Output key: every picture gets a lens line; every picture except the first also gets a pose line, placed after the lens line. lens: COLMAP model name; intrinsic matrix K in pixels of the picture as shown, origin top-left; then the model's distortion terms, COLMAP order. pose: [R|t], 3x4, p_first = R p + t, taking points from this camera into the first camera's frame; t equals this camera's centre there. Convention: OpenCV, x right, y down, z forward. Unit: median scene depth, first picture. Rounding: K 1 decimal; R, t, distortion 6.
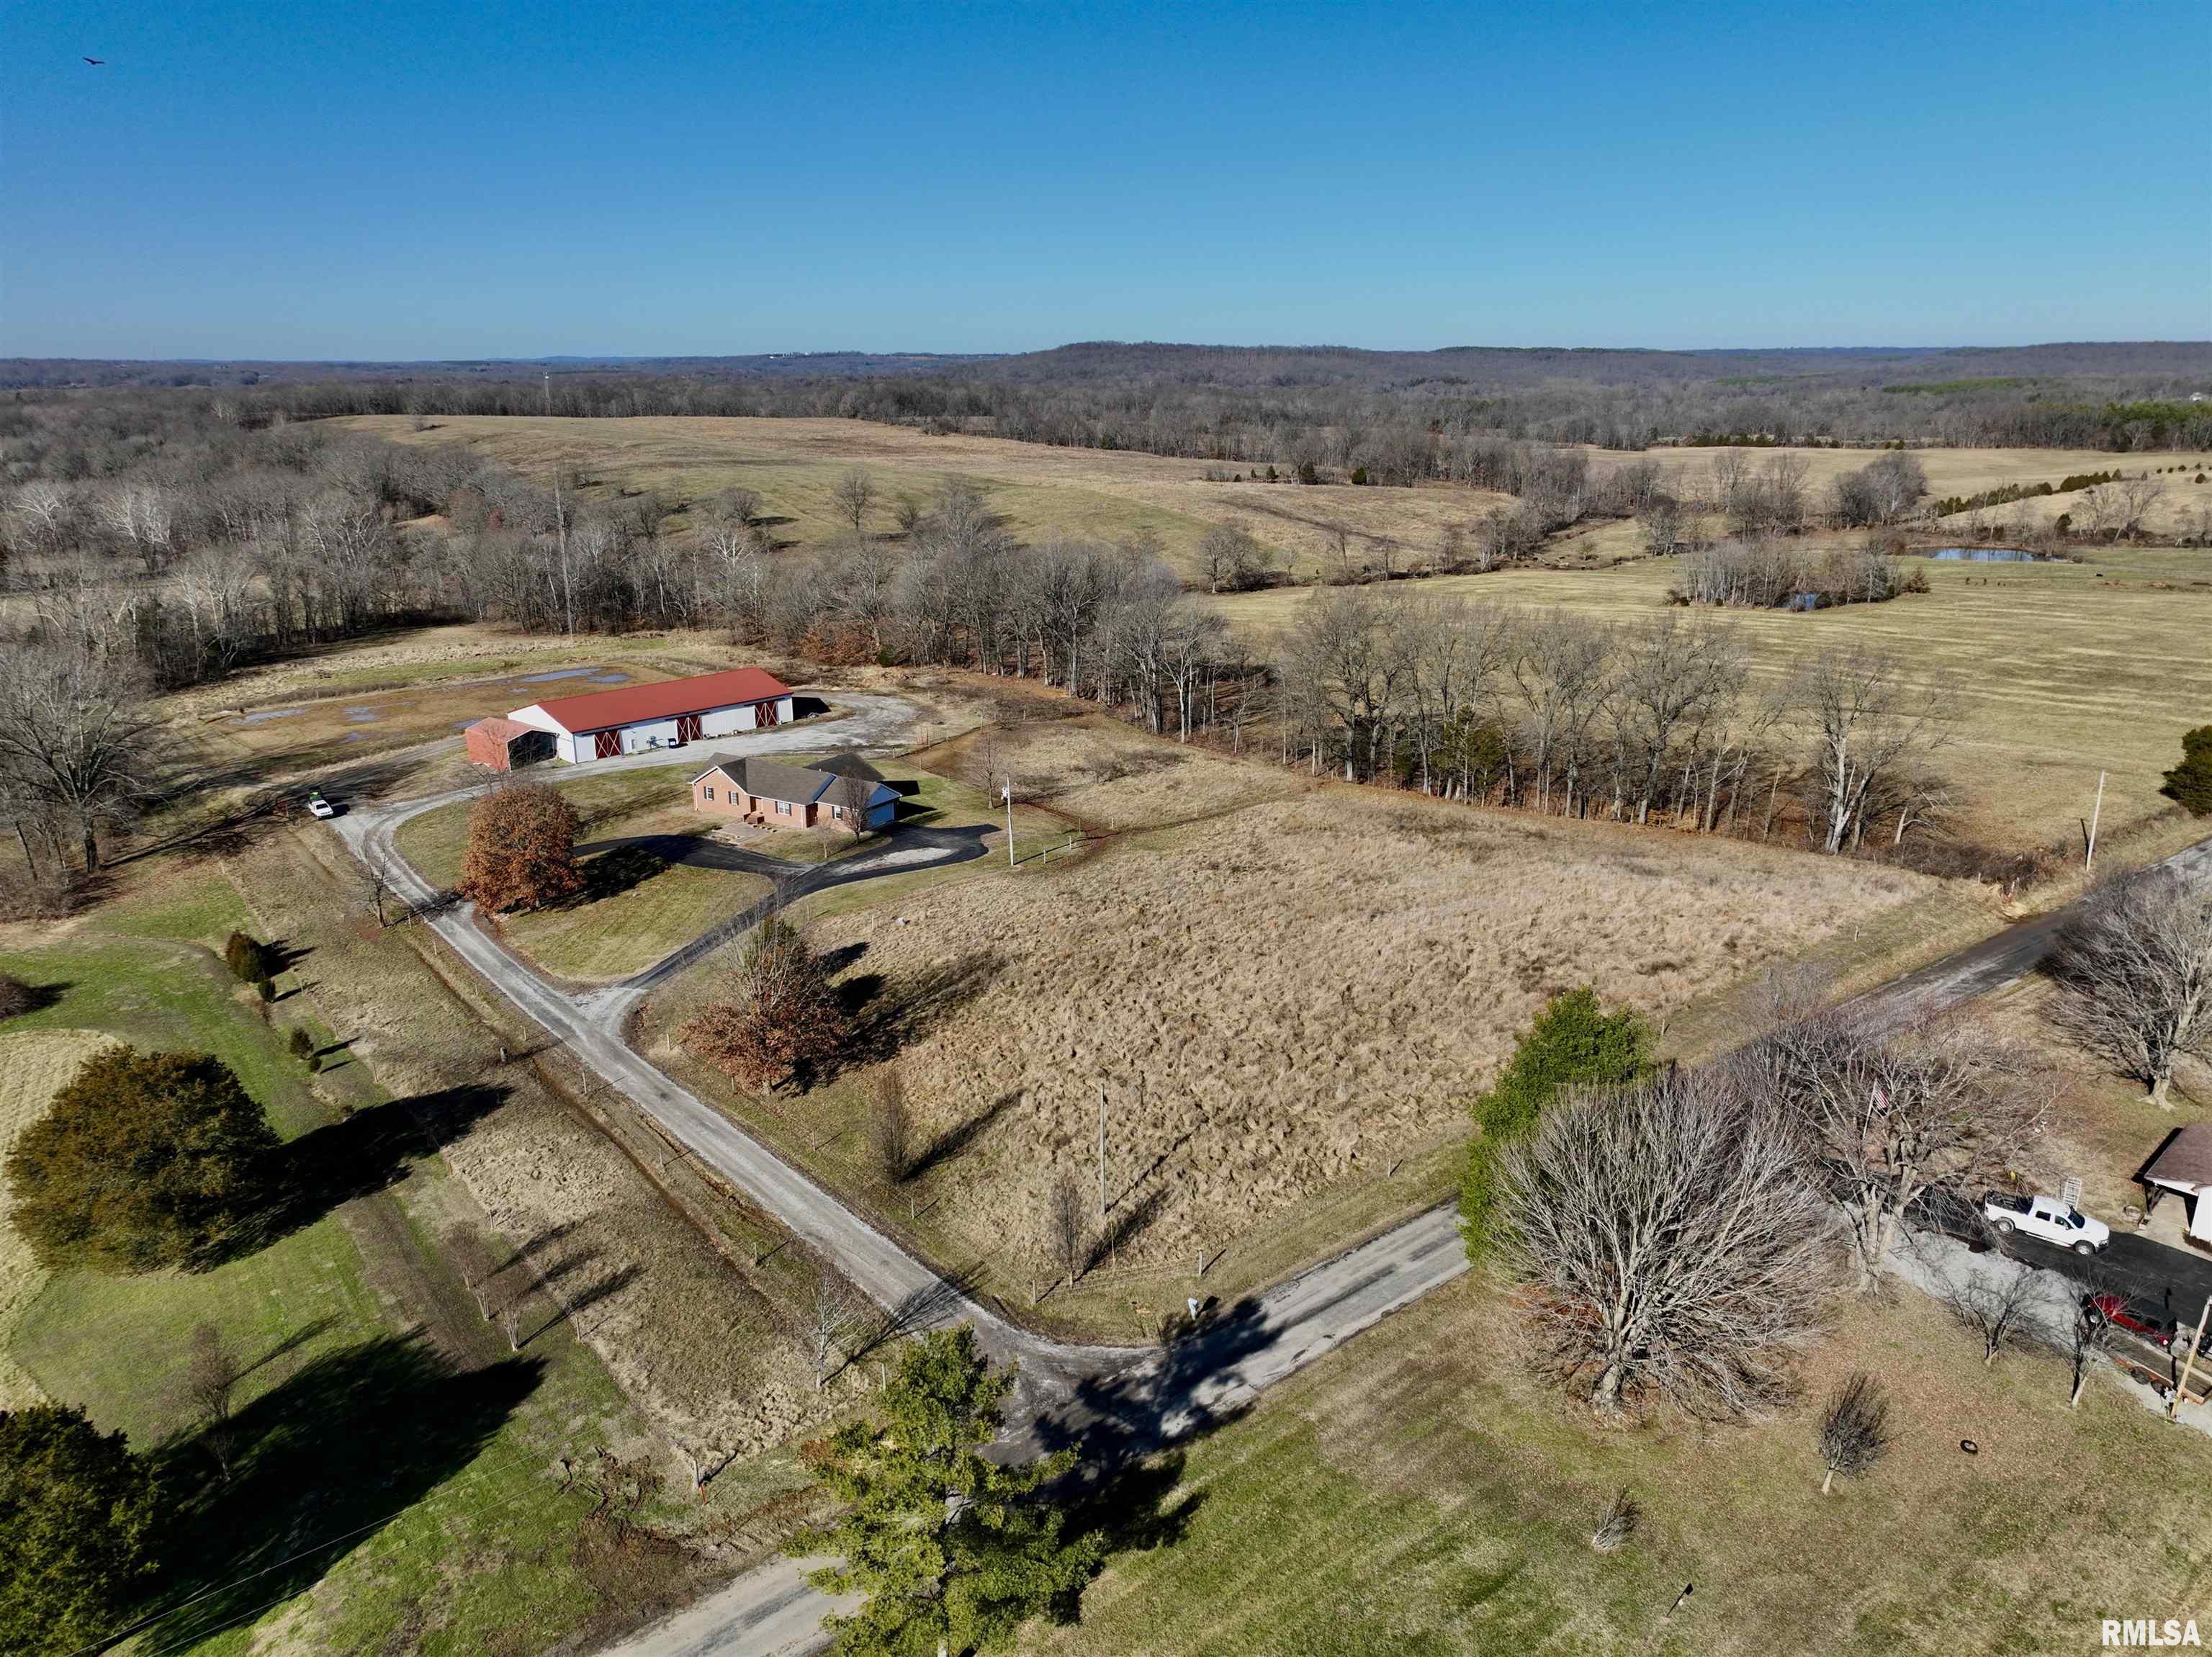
lens RADIAL K [[1551.9, 0, 1107.1], [0, 1551.9, 833.6], [0, 0, 1]] dist [0.005460, 0.000935]
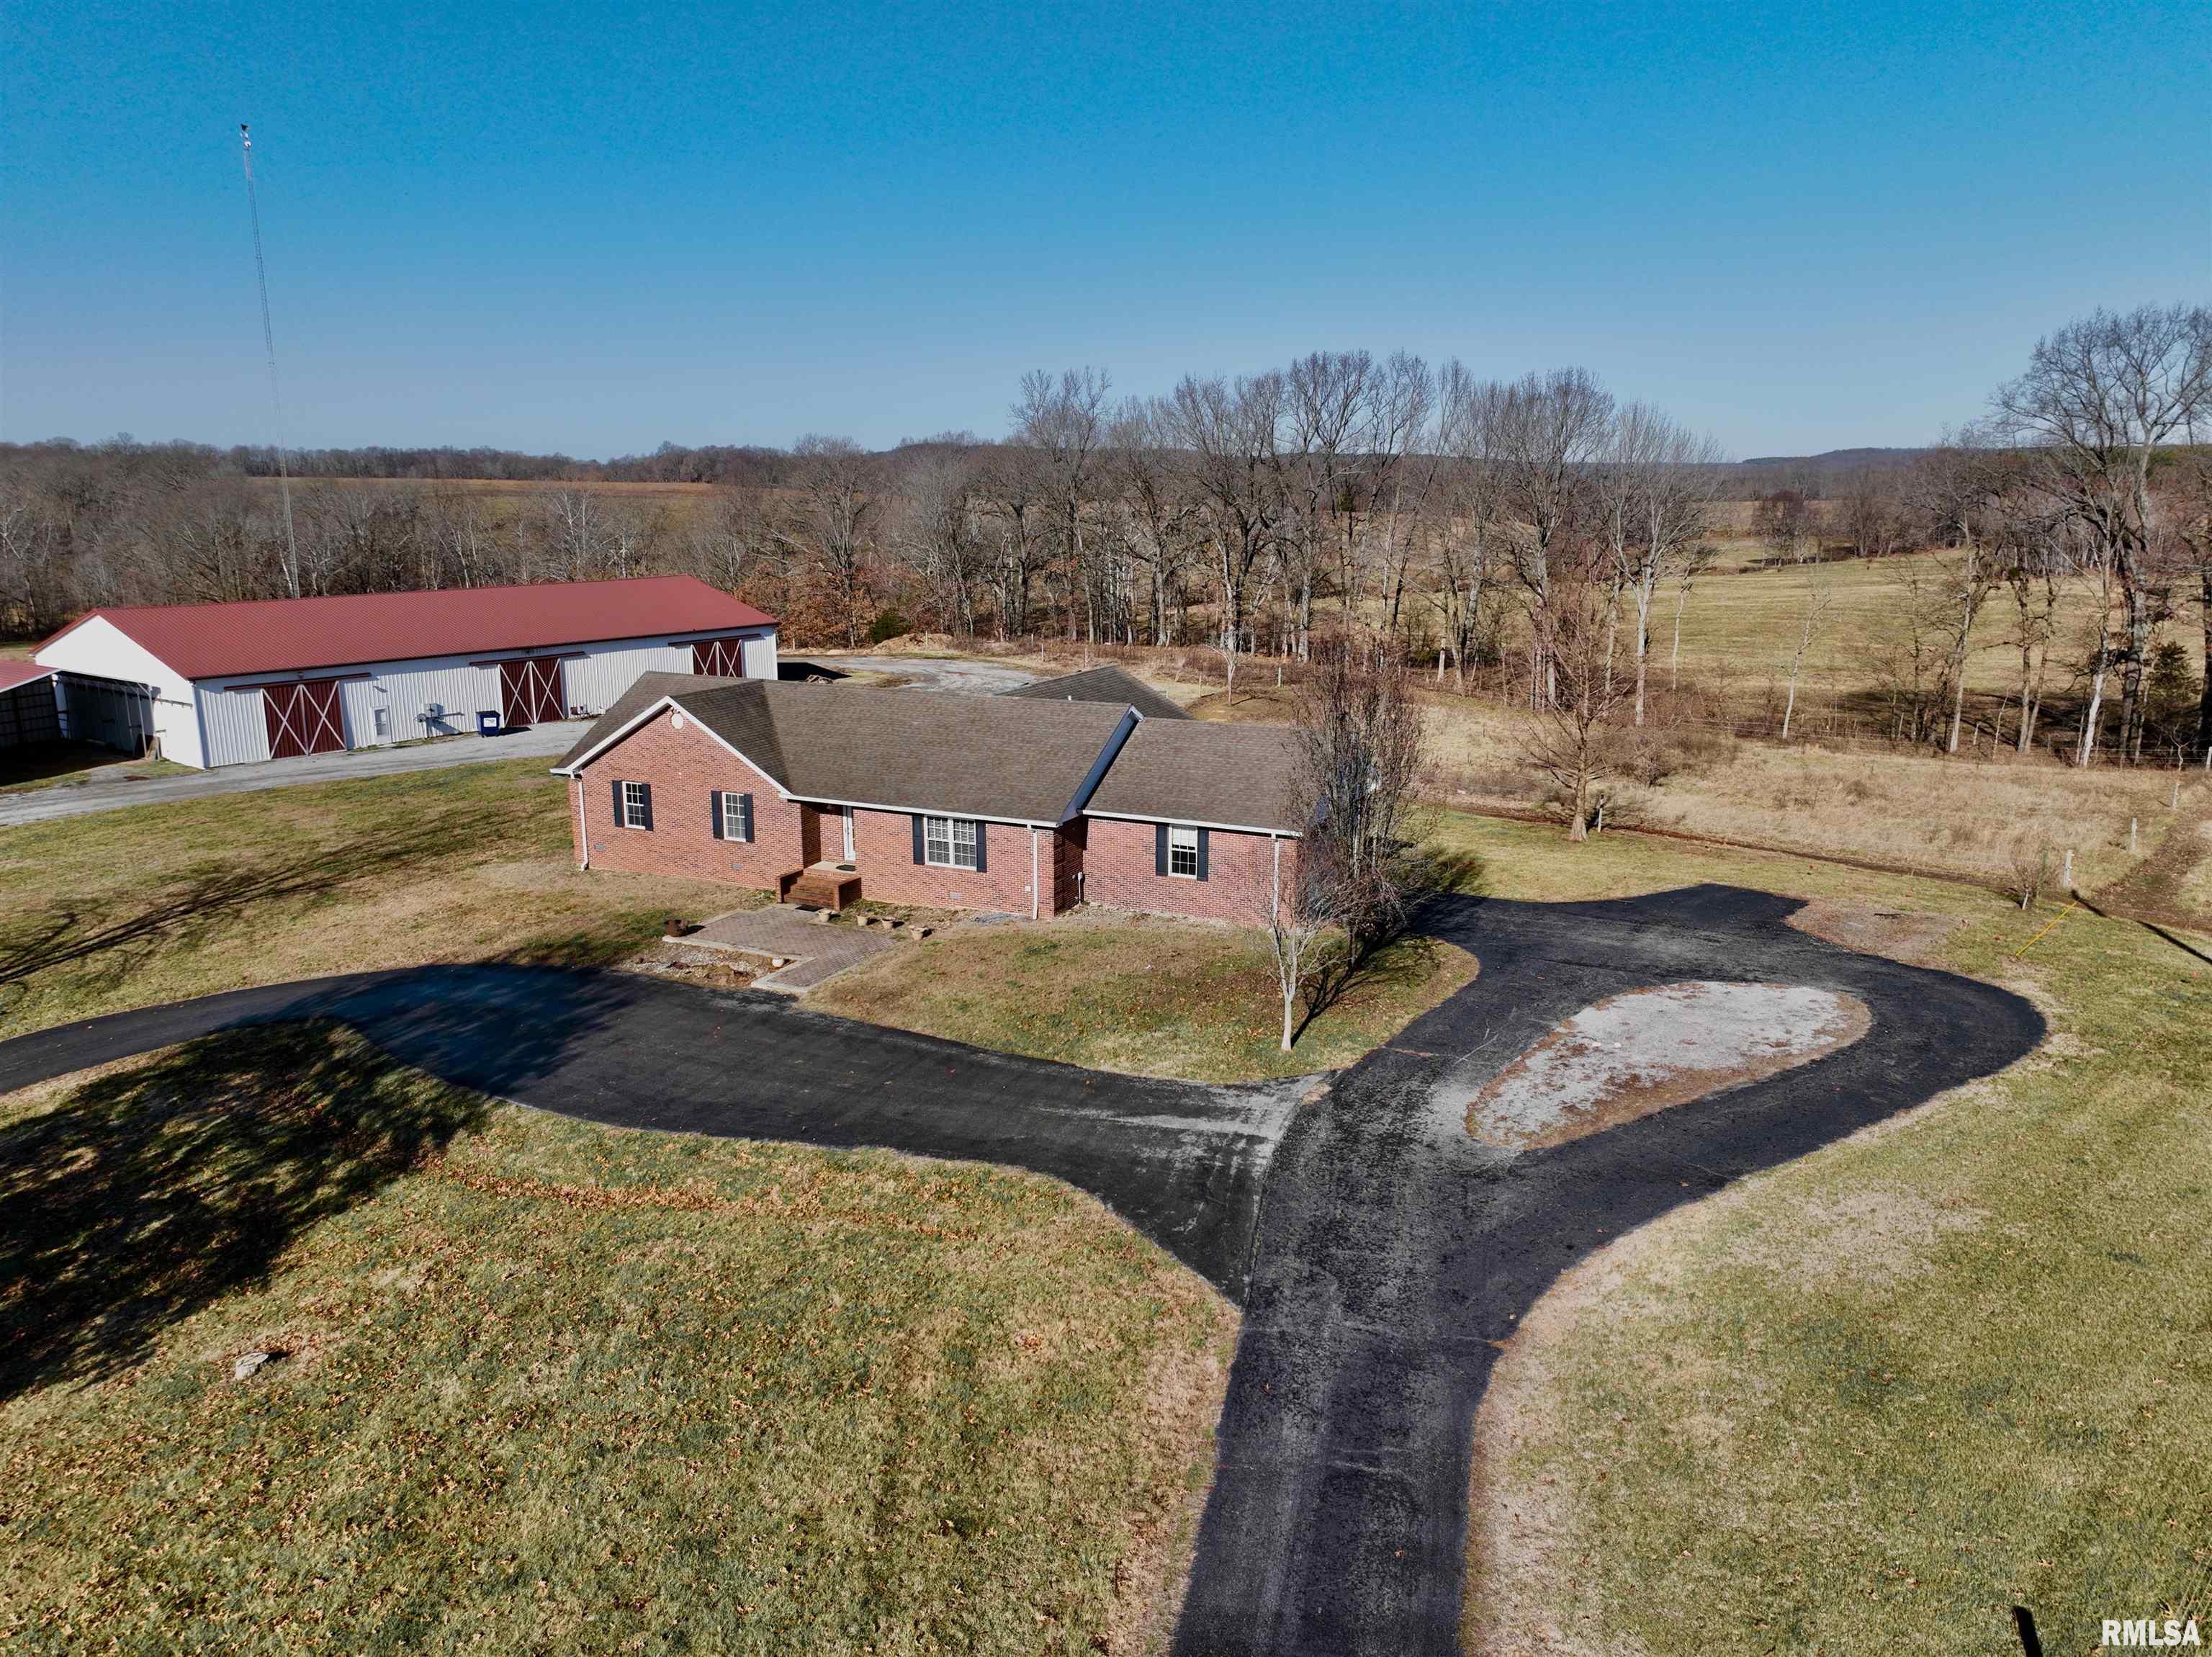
lens RADIAL K [[1551.9, 0, 1107.1], [0, 1551.9, 833.6], [0, 0, 1]] dist [0.005460, 0.000935]
pose [[0.993753, -0.025660, 0.108612, -0.265301], [0.033441, 0.996955, -0.070441, 0.001423], [-0.106474, 0.073633, 0.991585, 0.940922]]
